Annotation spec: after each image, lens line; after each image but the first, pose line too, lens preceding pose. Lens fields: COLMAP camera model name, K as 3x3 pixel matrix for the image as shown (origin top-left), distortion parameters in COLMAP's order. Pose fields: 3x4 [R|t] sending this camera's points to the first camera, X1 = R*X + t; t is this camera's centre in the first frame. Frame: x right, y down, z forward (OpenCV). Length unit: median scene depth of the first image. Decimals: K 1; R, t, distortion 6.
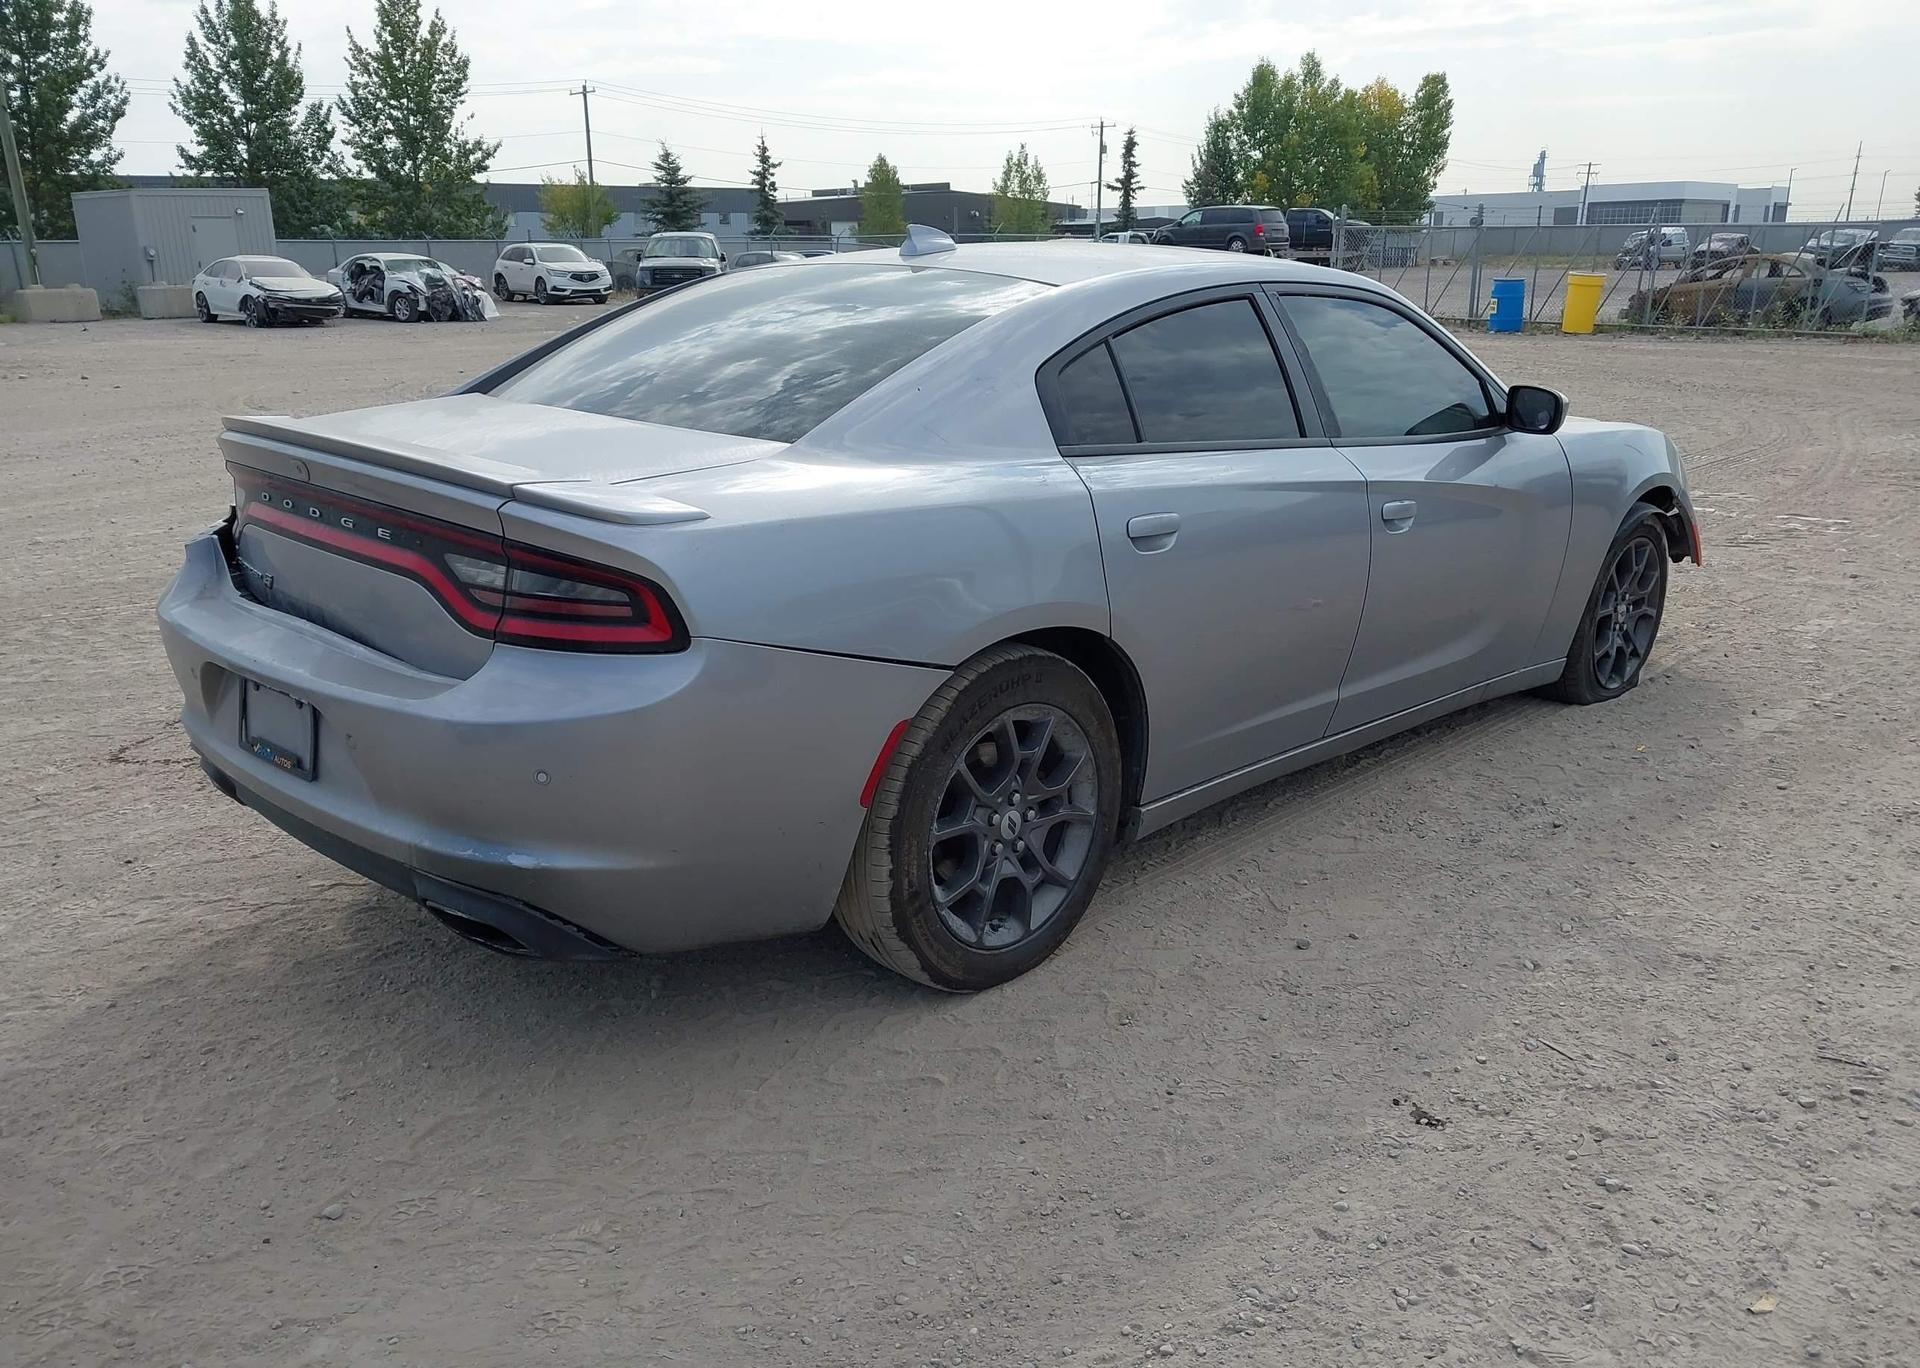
lens RADIAL K [[1537.4, 0, 912.6], [0, 1537.4, 702.8], [0, 0, 1]] dist [-0.000094, 0.015550]
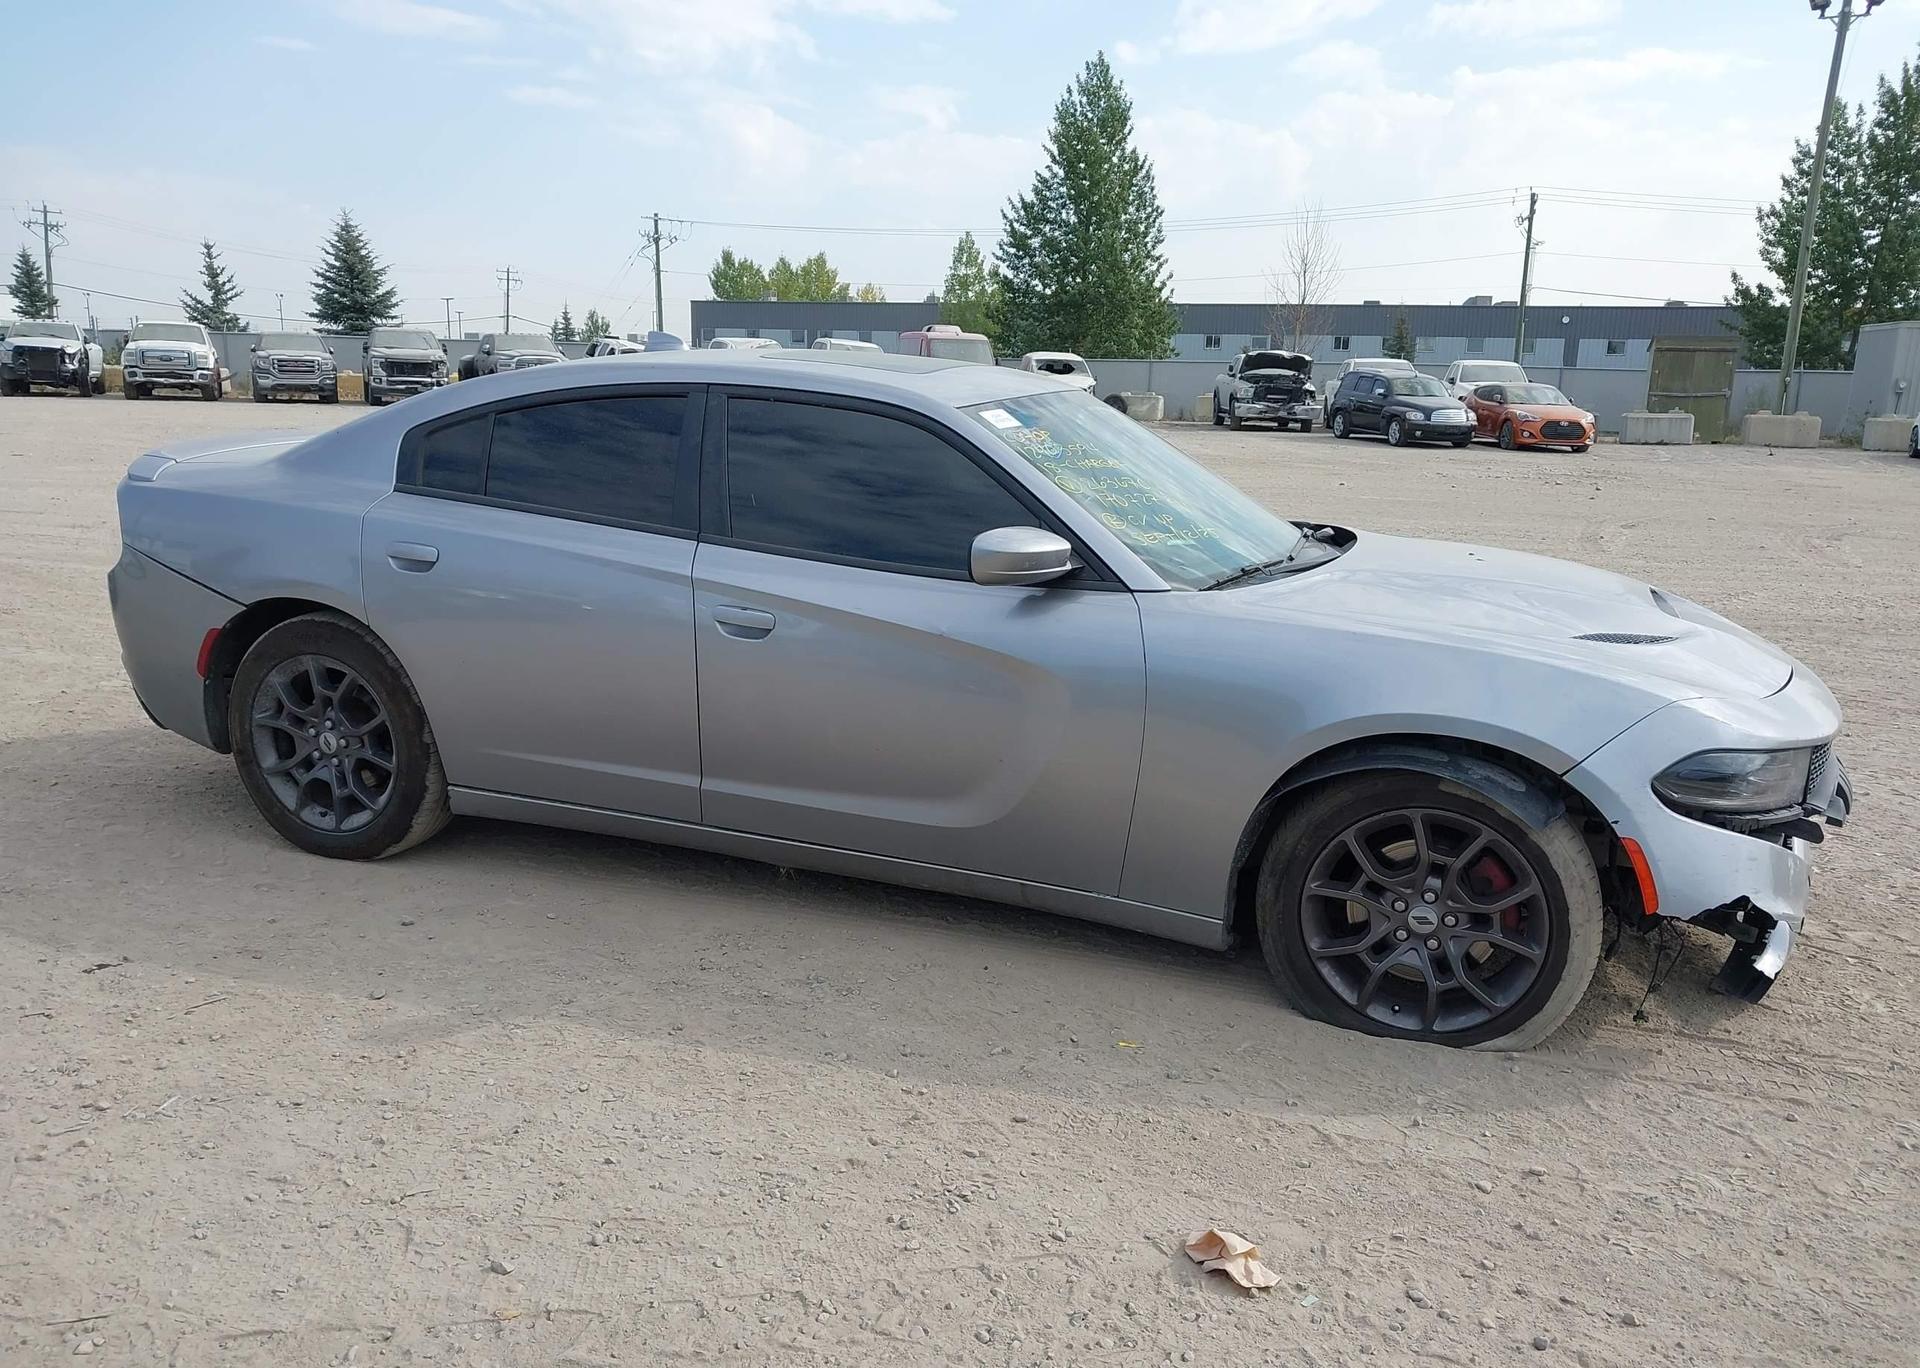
lens RADIAL K [[1537.4, 0, 955.1], [0, 1537.4, 669.8], [0, 0, 1]] dist [-0.000094, 0.015550]
pose [[0.431605, 0.195967, -0.880519, 0.118389], [-0.284302, 0.955921, 0.073391, -0.019204], [0.856090, 0.218658, 0.468294, 0.063005]]
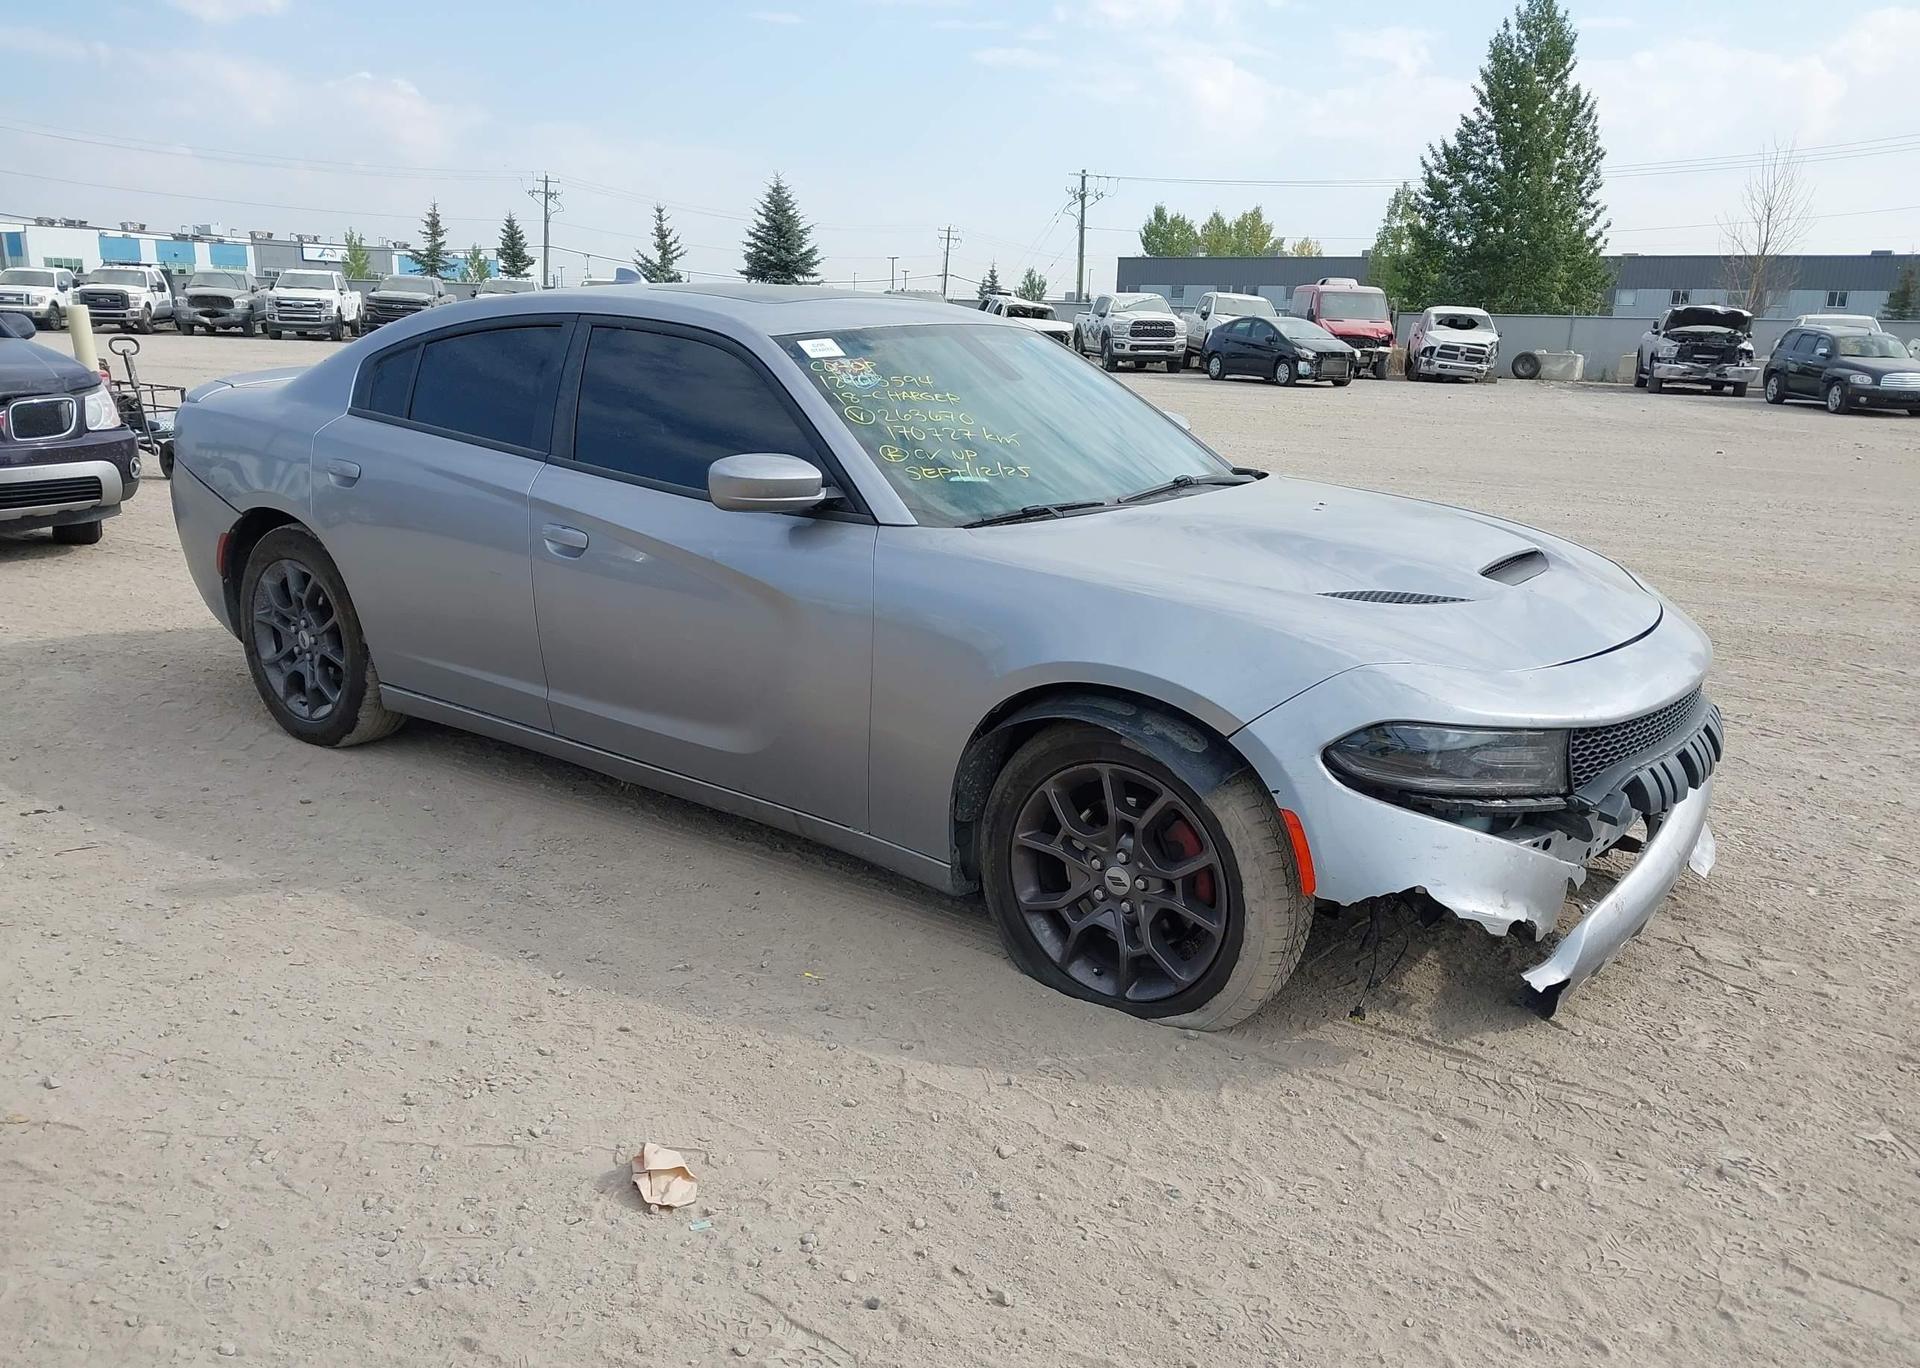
lens RADIAL K [[1537.4, 0, 963.7], [0, 1537.4, 679.1], [0, 0, 1]] dist [-0.000094, 0.015550]
pose [[0.169137, 0.243750, -0.954976, 0.129885], [-0.307808, 0.933534, 0.183761, -0.029067], [0.936294, 0.262868, 0.232924, 0.098346]]
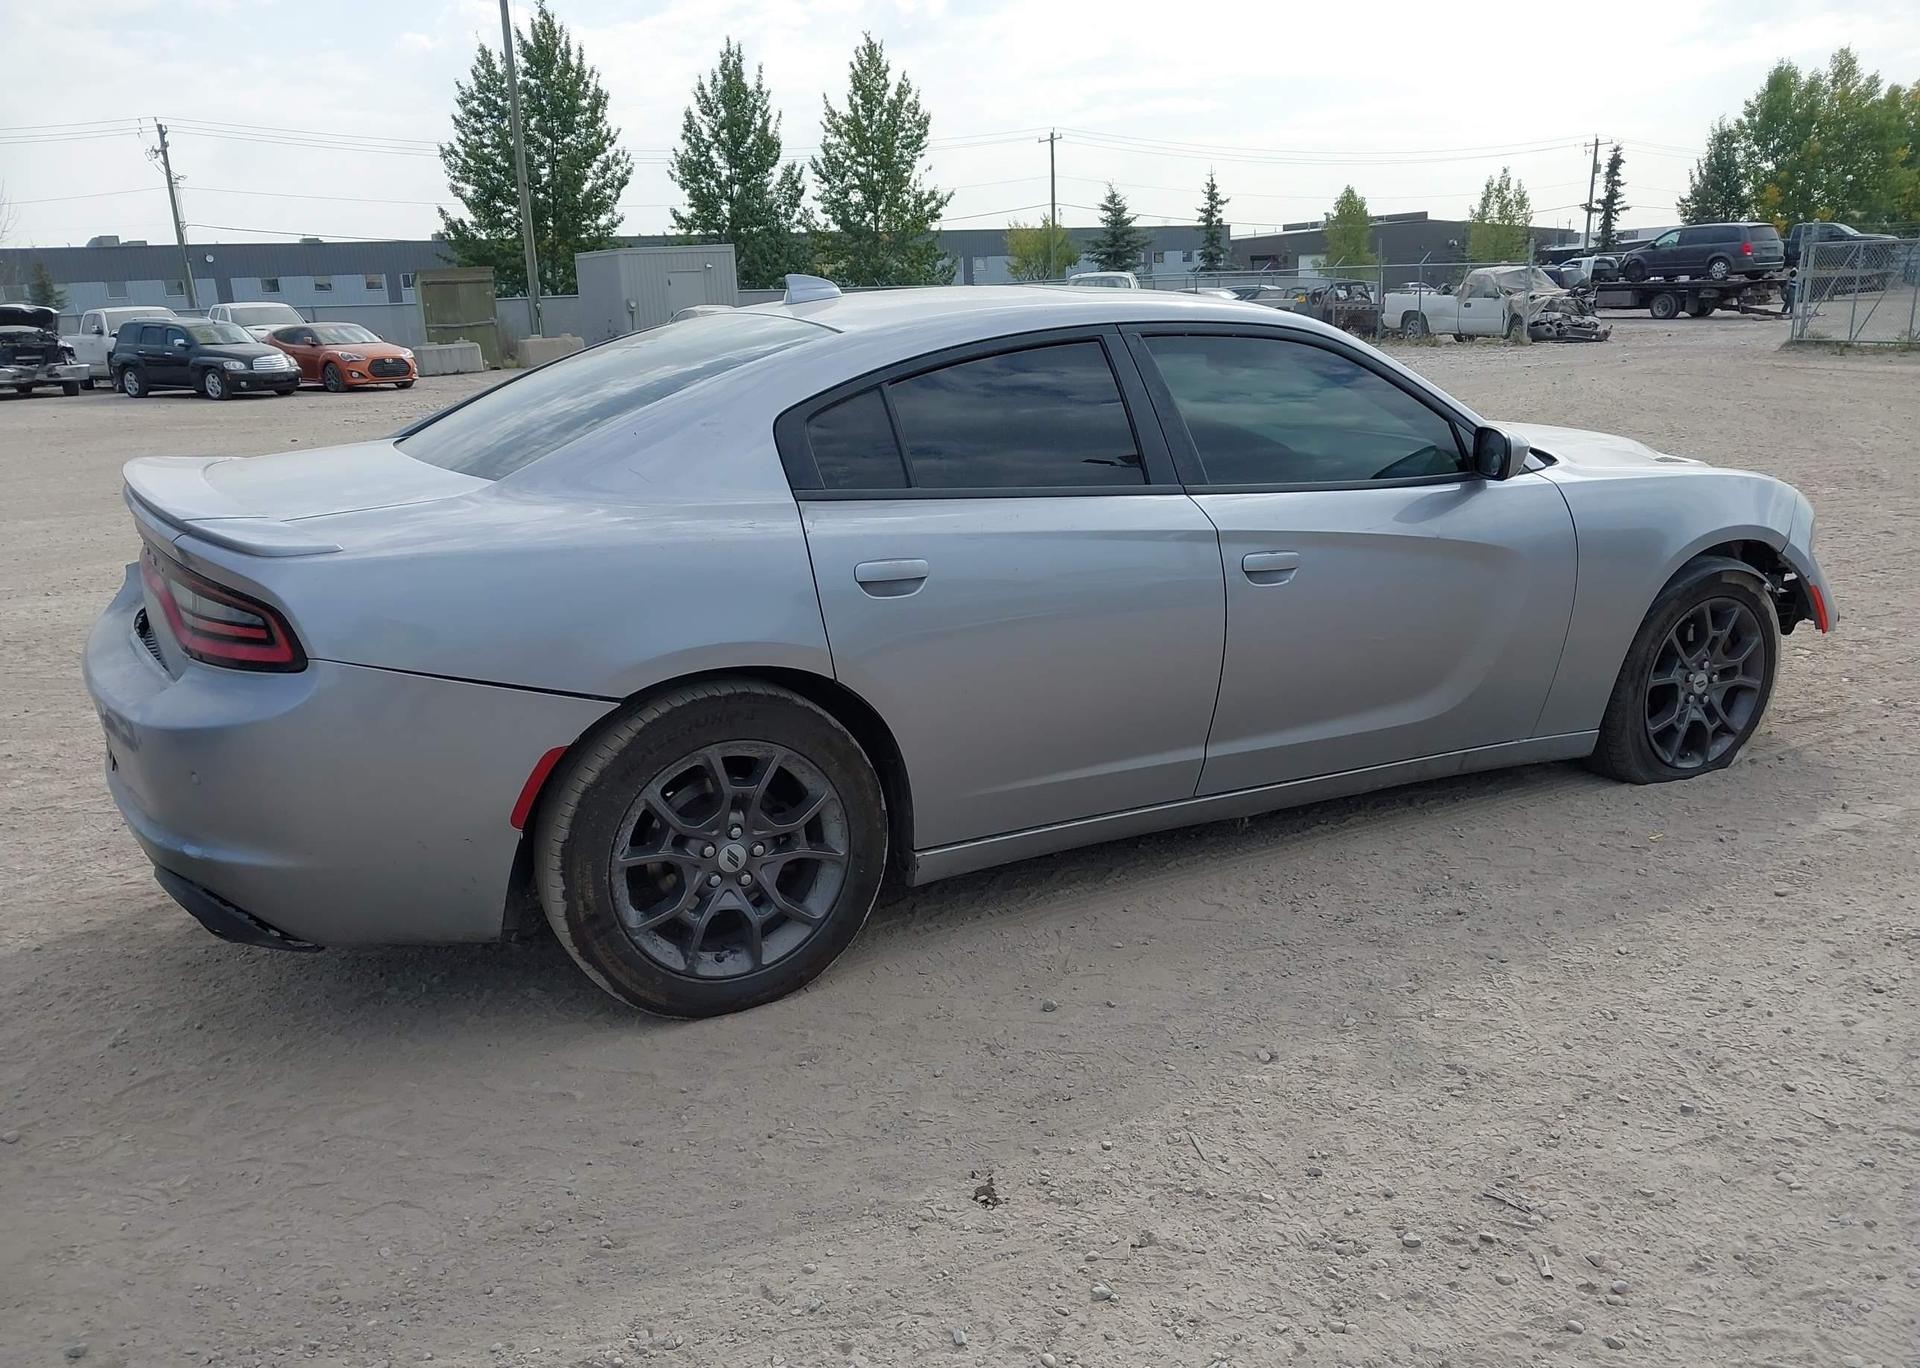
lens RADIAL K [[1537.4, 0, 929.5], [0, 1537.4, 680.4], [0, 0, 1]] dist [-0.000094, 0.015550]
pose [[0.957035, 0.045860, -0.286325, 0.037034], [-0.056167, 0.998032, -0.027884, -0.001348], [0.284482, 0.042768, 0.957727, 0.004390]]
